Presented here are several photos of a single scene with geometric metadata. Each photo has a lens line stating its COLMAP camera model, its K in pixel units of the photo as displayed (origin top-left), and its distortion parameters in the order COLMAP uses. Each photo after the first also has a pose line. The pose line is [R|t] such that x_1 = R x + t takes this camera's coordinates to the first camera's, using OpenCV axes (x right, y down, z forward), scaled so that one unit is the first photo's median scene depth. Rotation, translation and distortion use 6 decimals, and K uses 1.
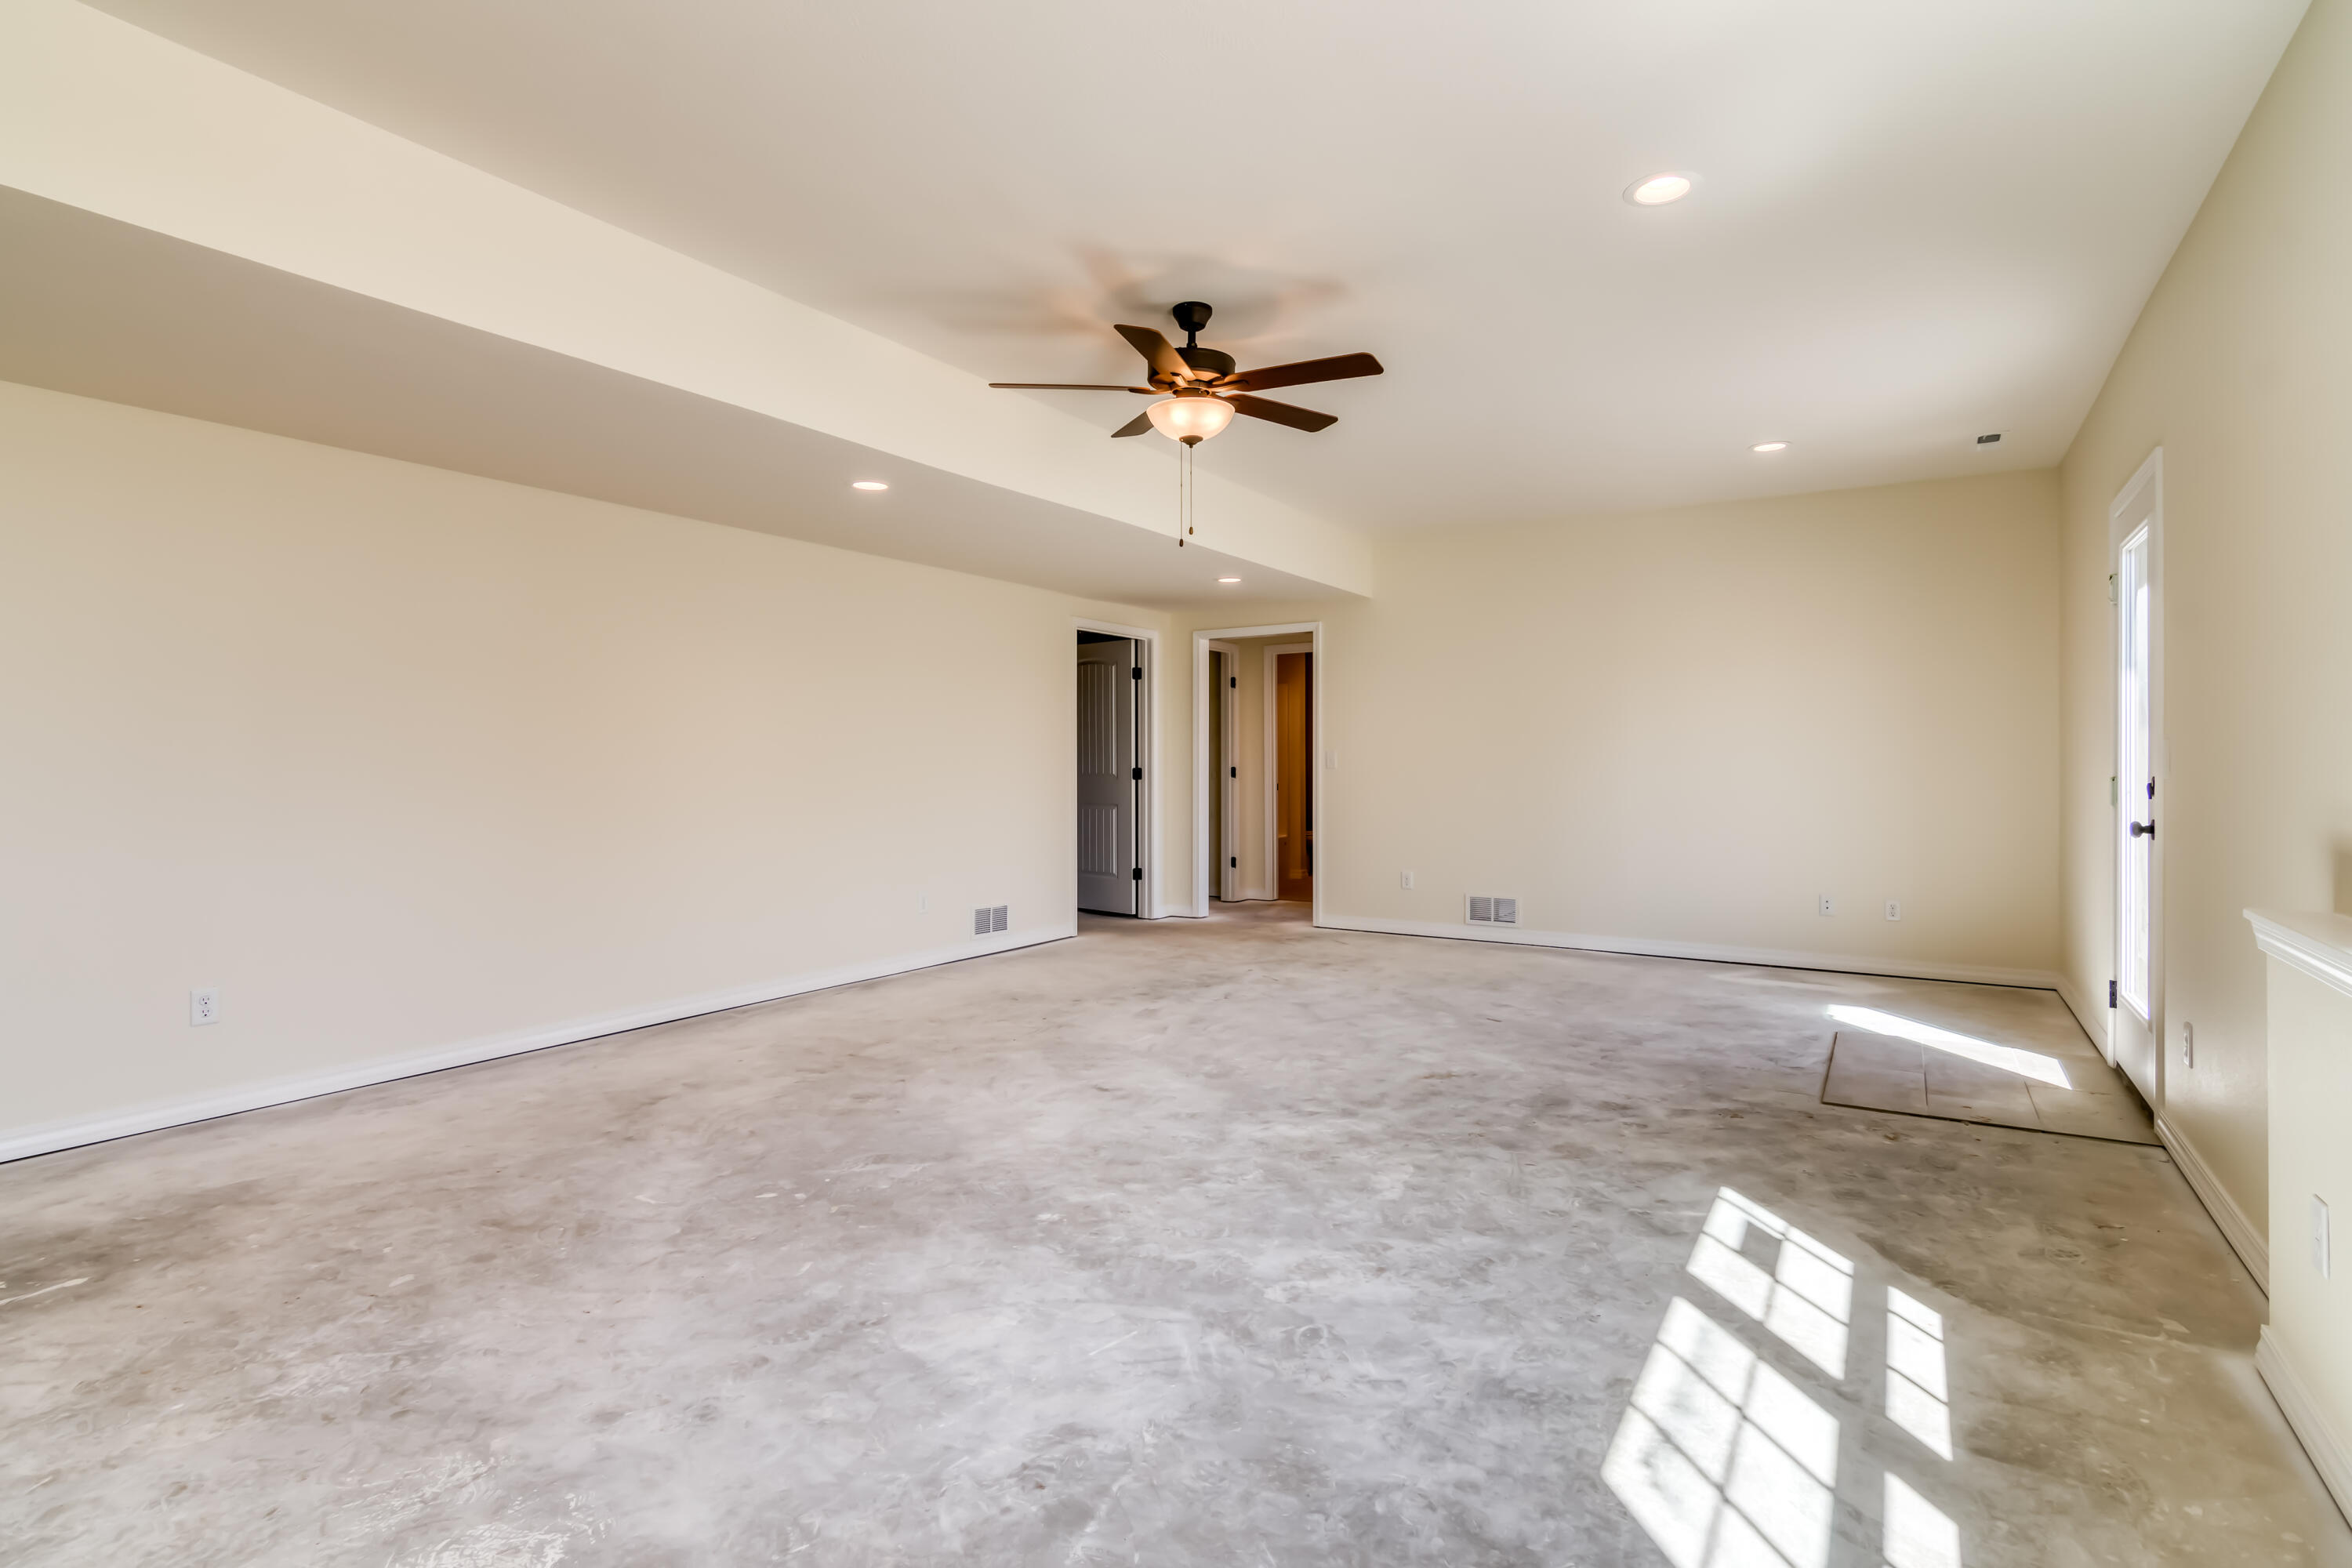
lens RADIAL K [[1144.4, 0, 1171.6], [0, 1144.4, 767.8], [0, 0, 1]] dist [-0.005758, 0.004490]
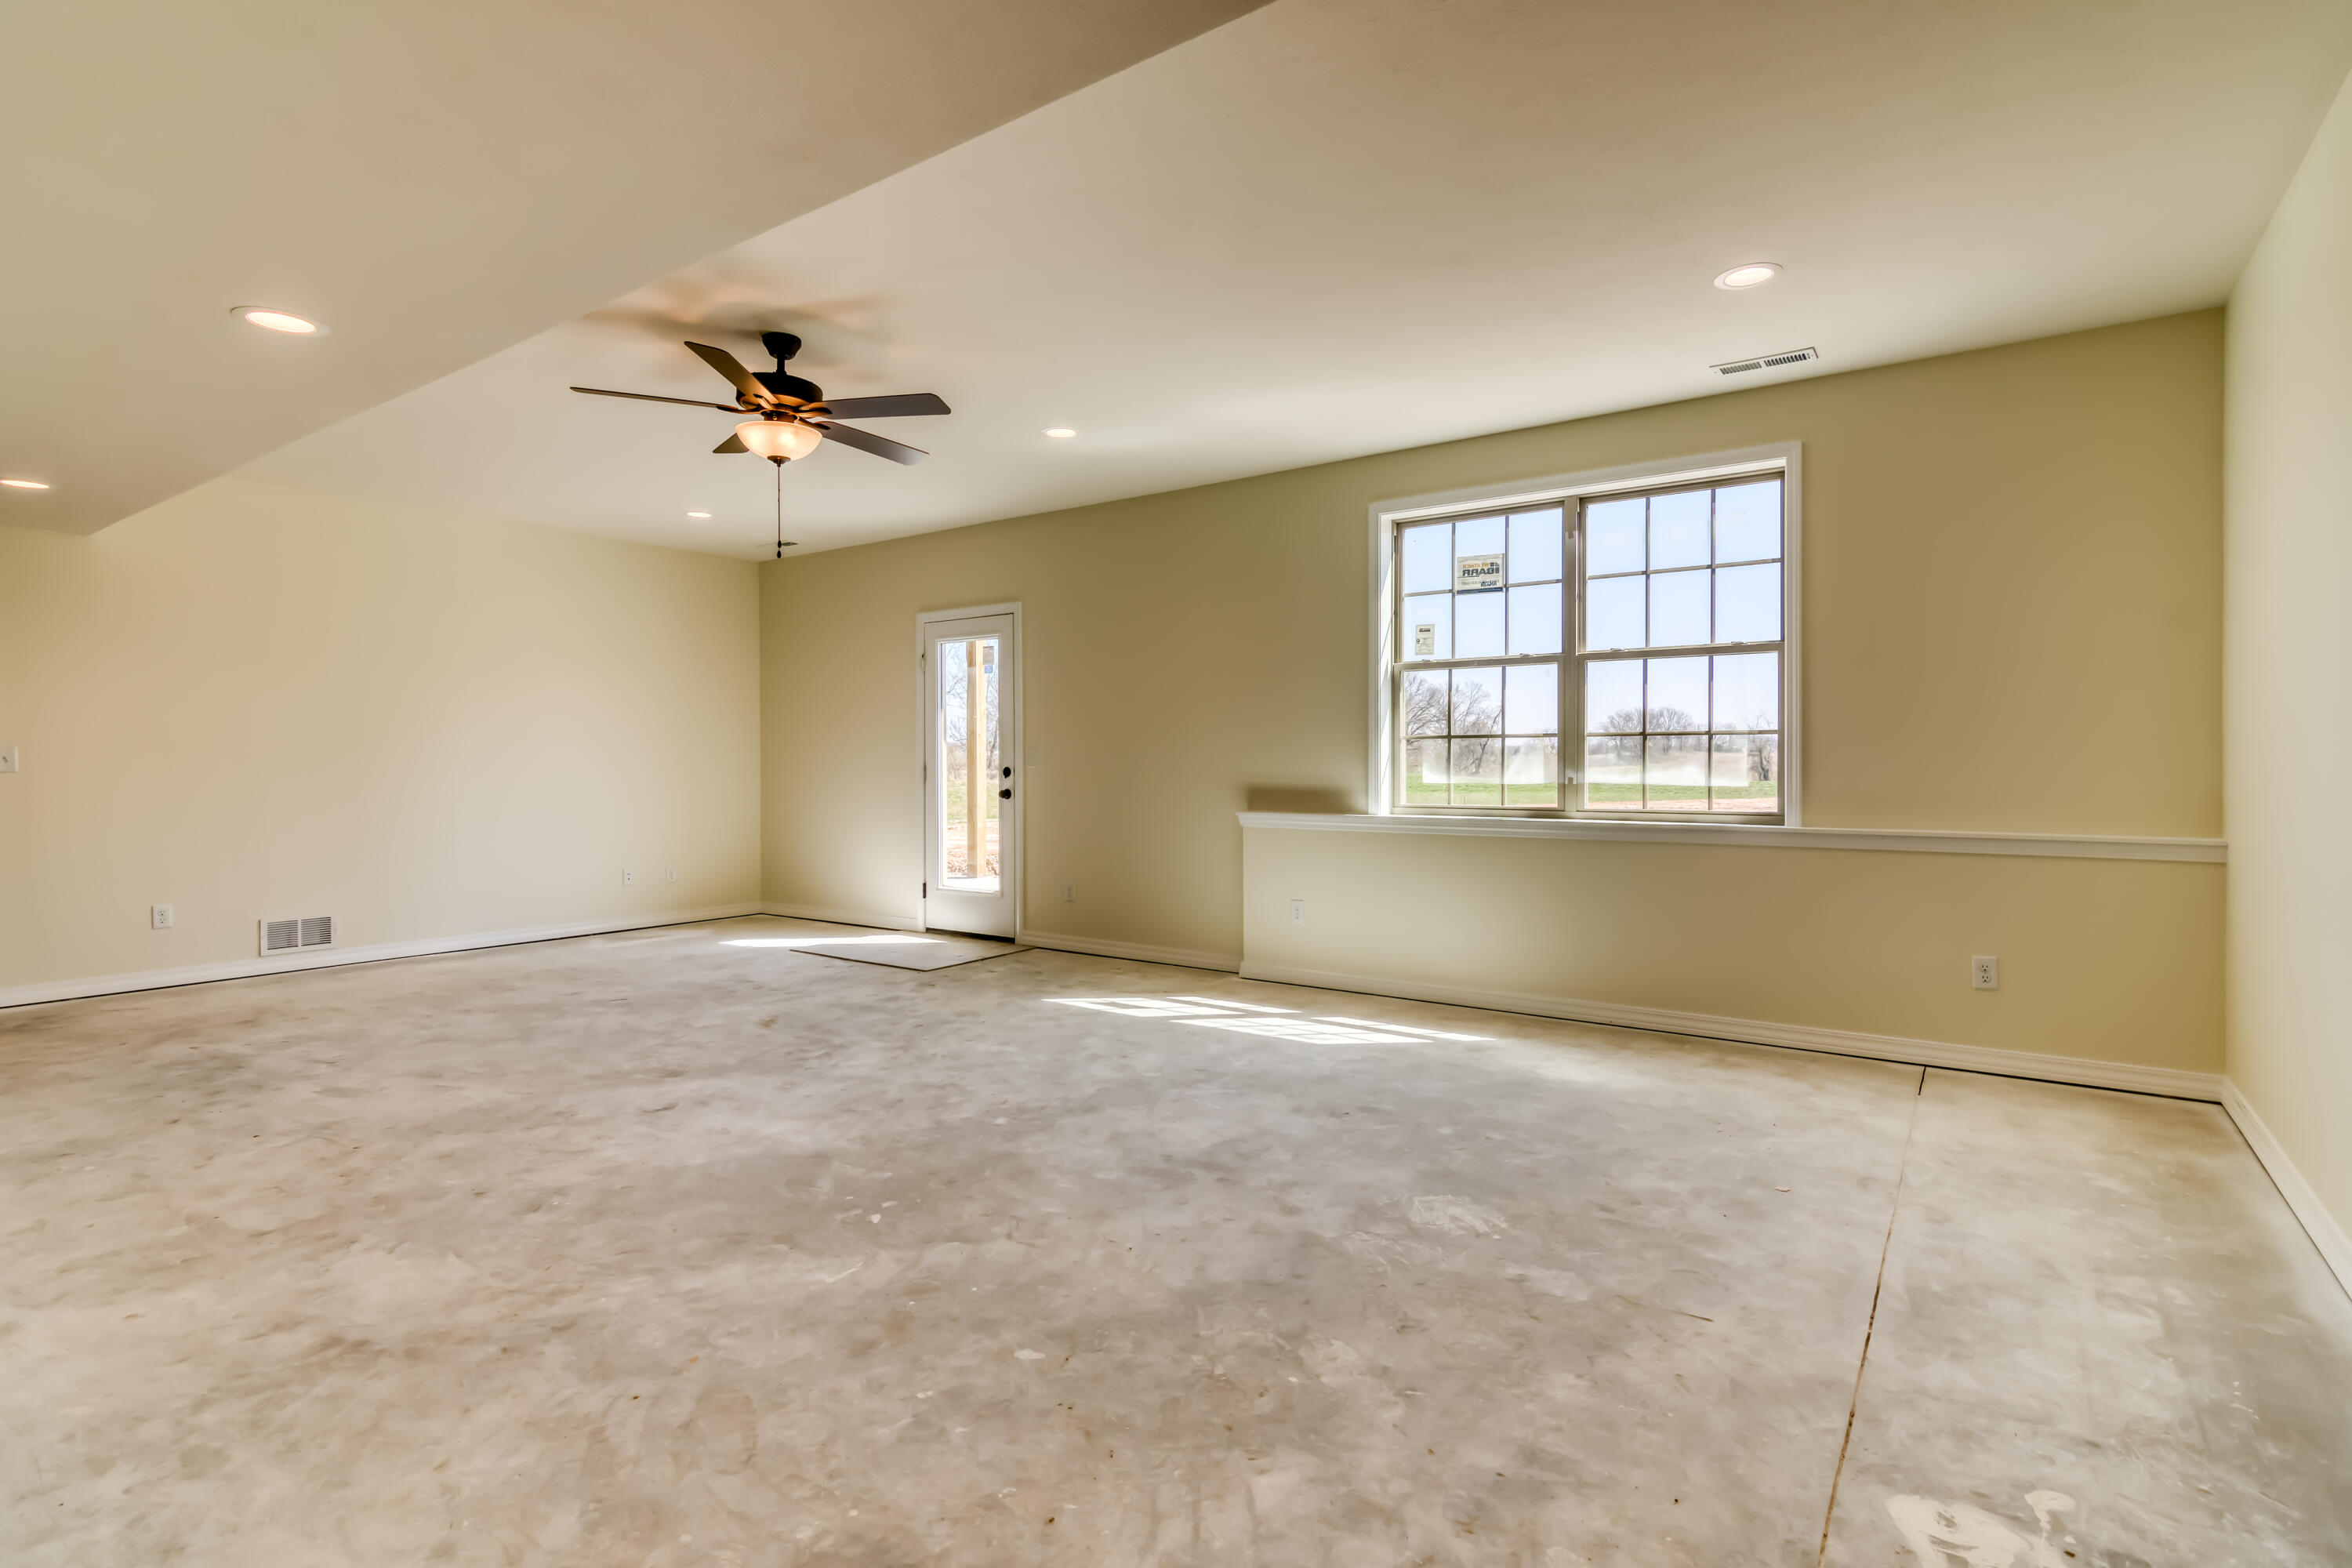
lens RADIAL K [[1144.4, 0, 1170.2], [0, 1144.4, 768.7], [0, 0, 1]] dist [-0.005758, 0.004490]
pose [[0.060248, -0.006428, 0.998163, -1.189551], [0.007847, 0.999951, 0.005966, 0.001858], [-0.998153, 0.007473, 0.060296, 0.654655]]
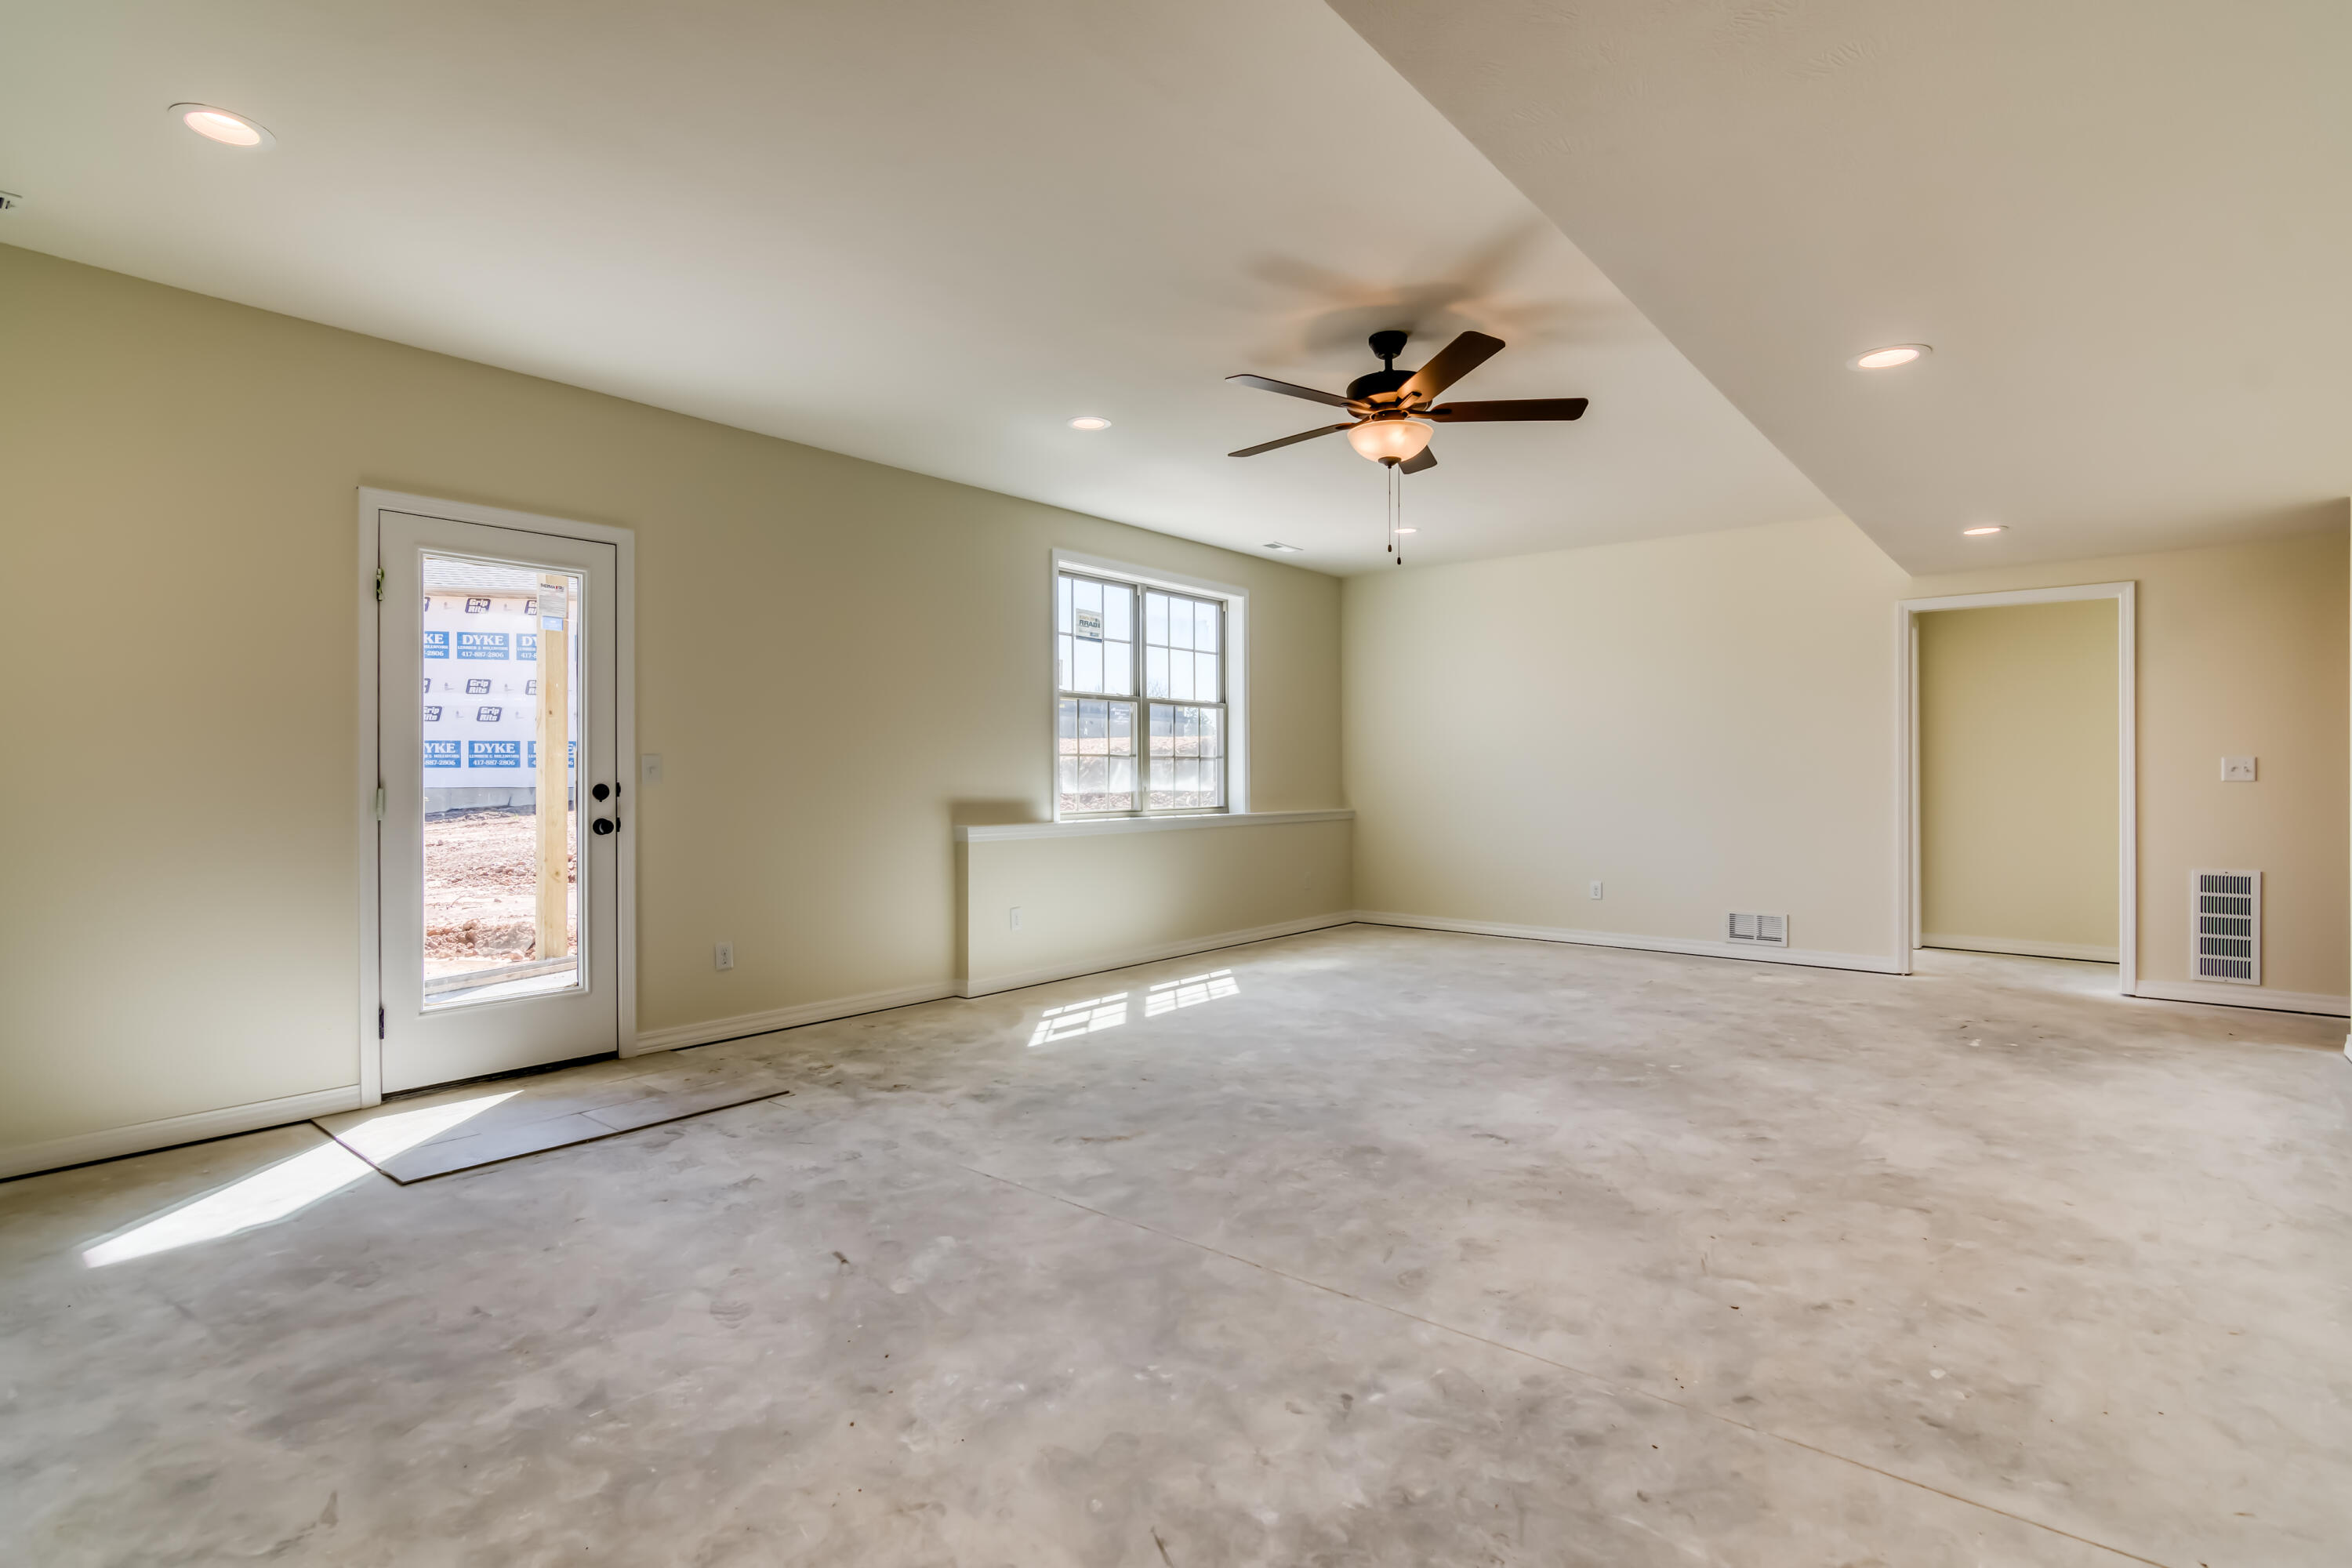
lens RADIAL K [[1144.4, 0, 1171.7], [0, 1144.4, 783.8], [0, 0, 1]] dist [-0.005758, 0.004490]
pose [[-0.992823, -0.000064, 0.119594, 0.104042], [0.001742, 0.999886, 0.015002, -0.010522], [-0.119581, 0.015103, -0.992710, 2.362455]]
